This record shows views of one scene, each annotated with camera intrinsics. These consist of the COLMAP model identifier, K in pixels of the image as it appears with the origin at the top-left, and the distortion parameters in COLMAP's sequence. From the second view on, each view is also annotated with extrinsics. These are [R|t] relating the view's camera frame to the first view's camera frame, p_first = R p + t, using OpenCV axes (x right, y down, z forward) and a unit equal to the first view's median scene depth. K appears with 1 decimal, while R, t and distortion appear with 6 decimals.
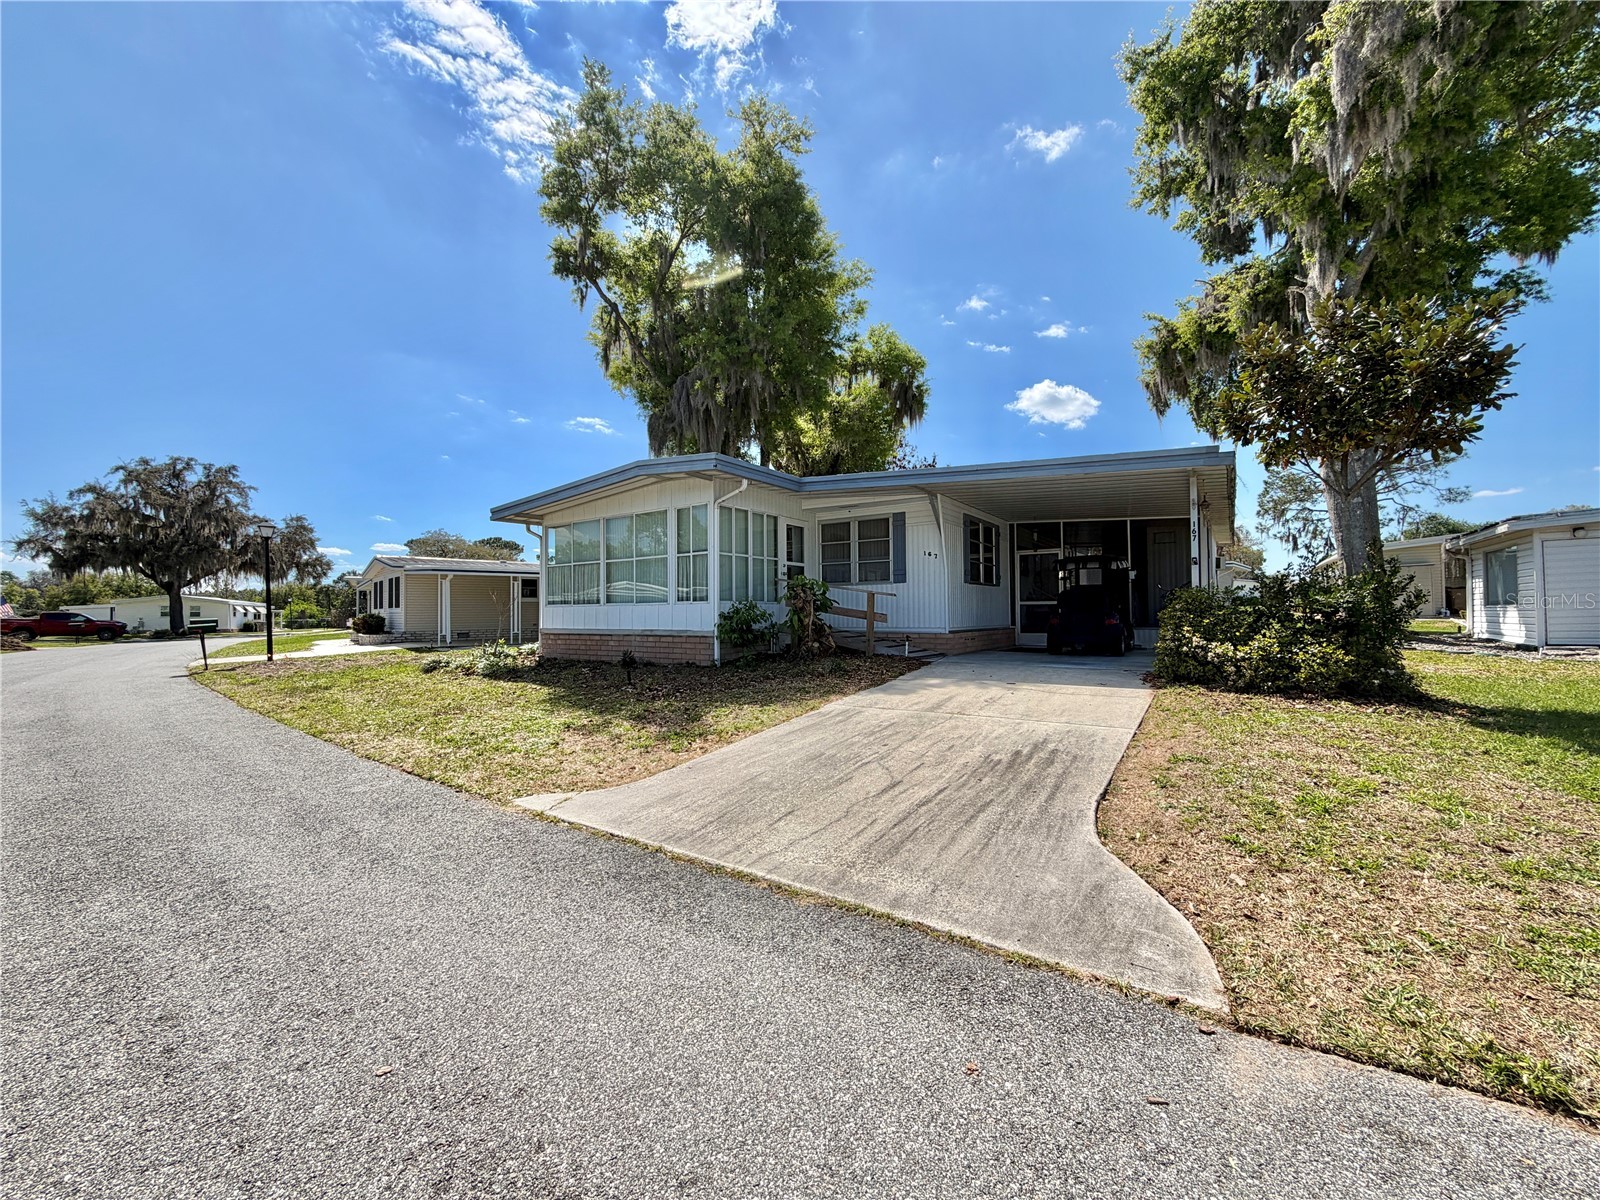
lens RADIAL K [[637.1, 0, 801.0], [0, 637.1, 604.4], [0, 0, 1]] dist [0.000304, -0.000488]
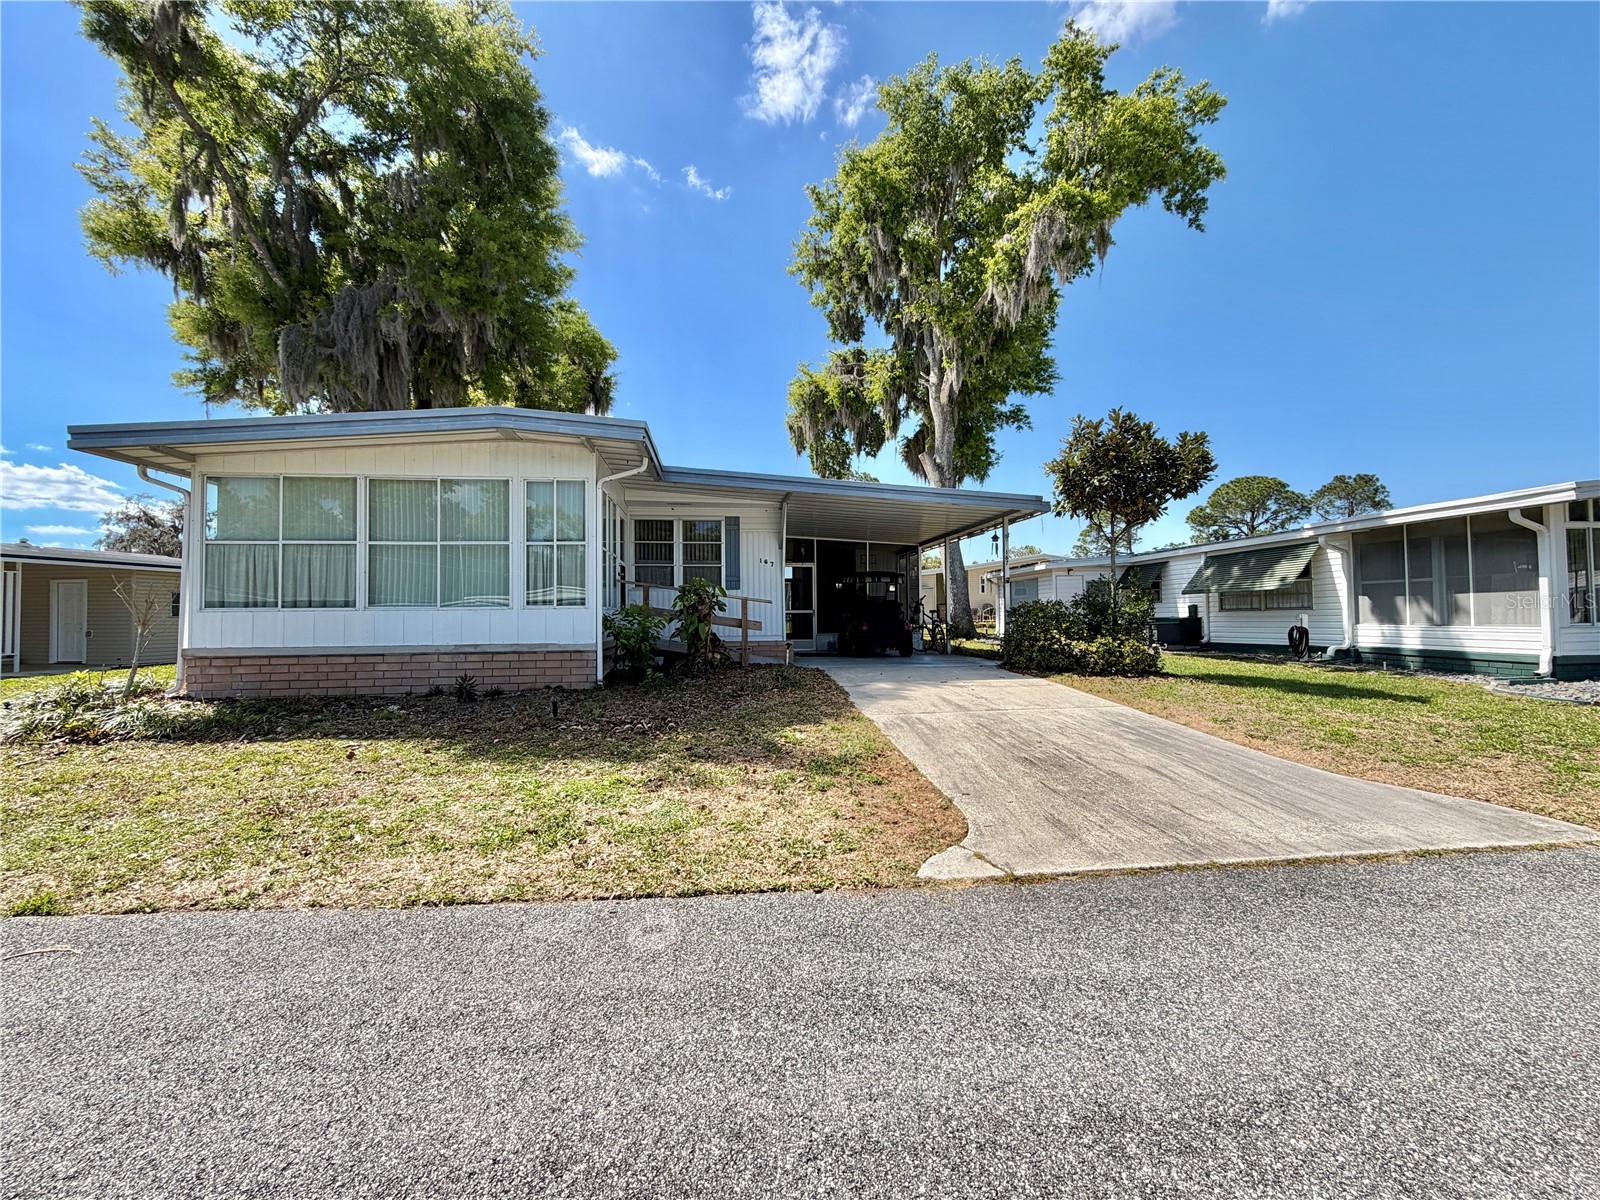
lens RADIAL K [[637.1, 0, 800.1], [0, 637.1, 603.3], [0, 0, 1]] dist [0.000304, -0.000488]
pose [[0.747872, 0.016366, 0.663641, -0.407539], [-0.005554, 0.999815, -0.018398, 0.003982], [-0.663820, 0.010074, 0.747825, 0.213157]]
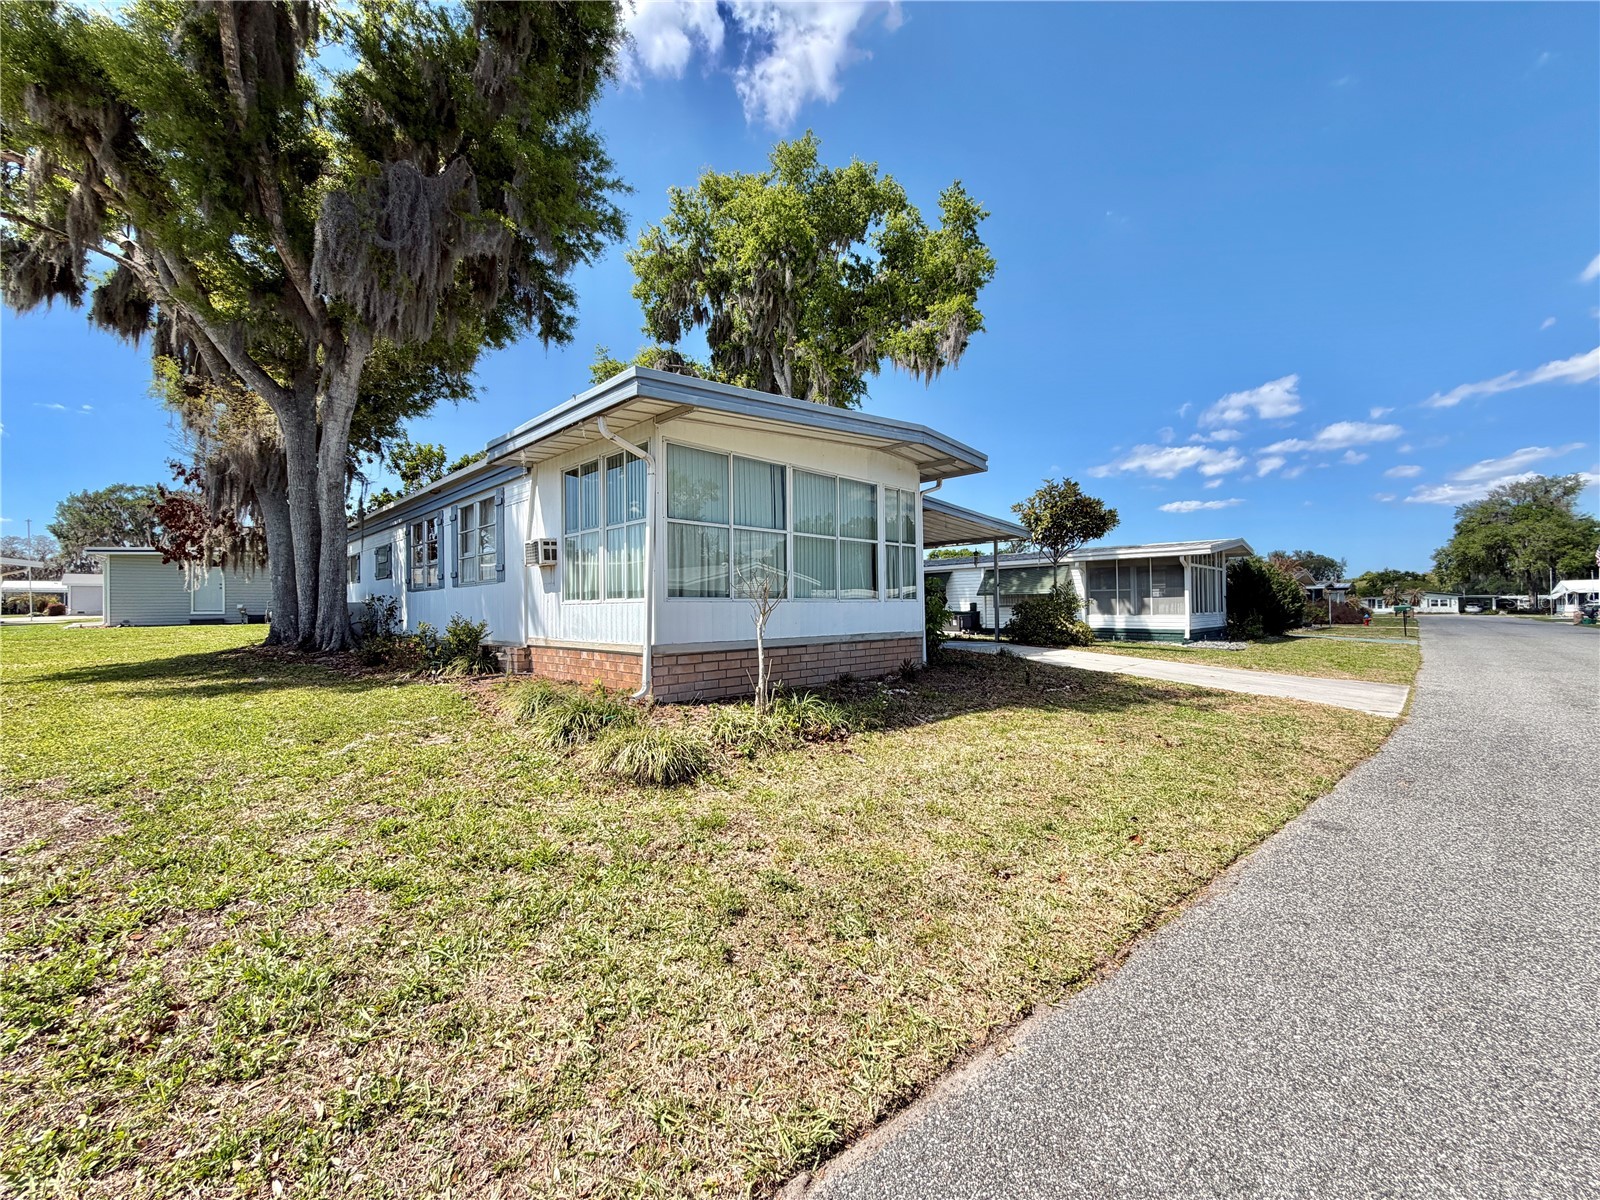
lens RADIAL K [[637.1, 0, 802.1], [0, 637.1, 601.4], [0, 0, 1]] dist [0.000304, -0.000488]
pose [[0.177745, 0.020185, 0.983870, -0.940357], [-0.002545, 0.999796, -0.020052, 0.014597], [-0.984073, 0.001060, 0.177760, 0.872358]]
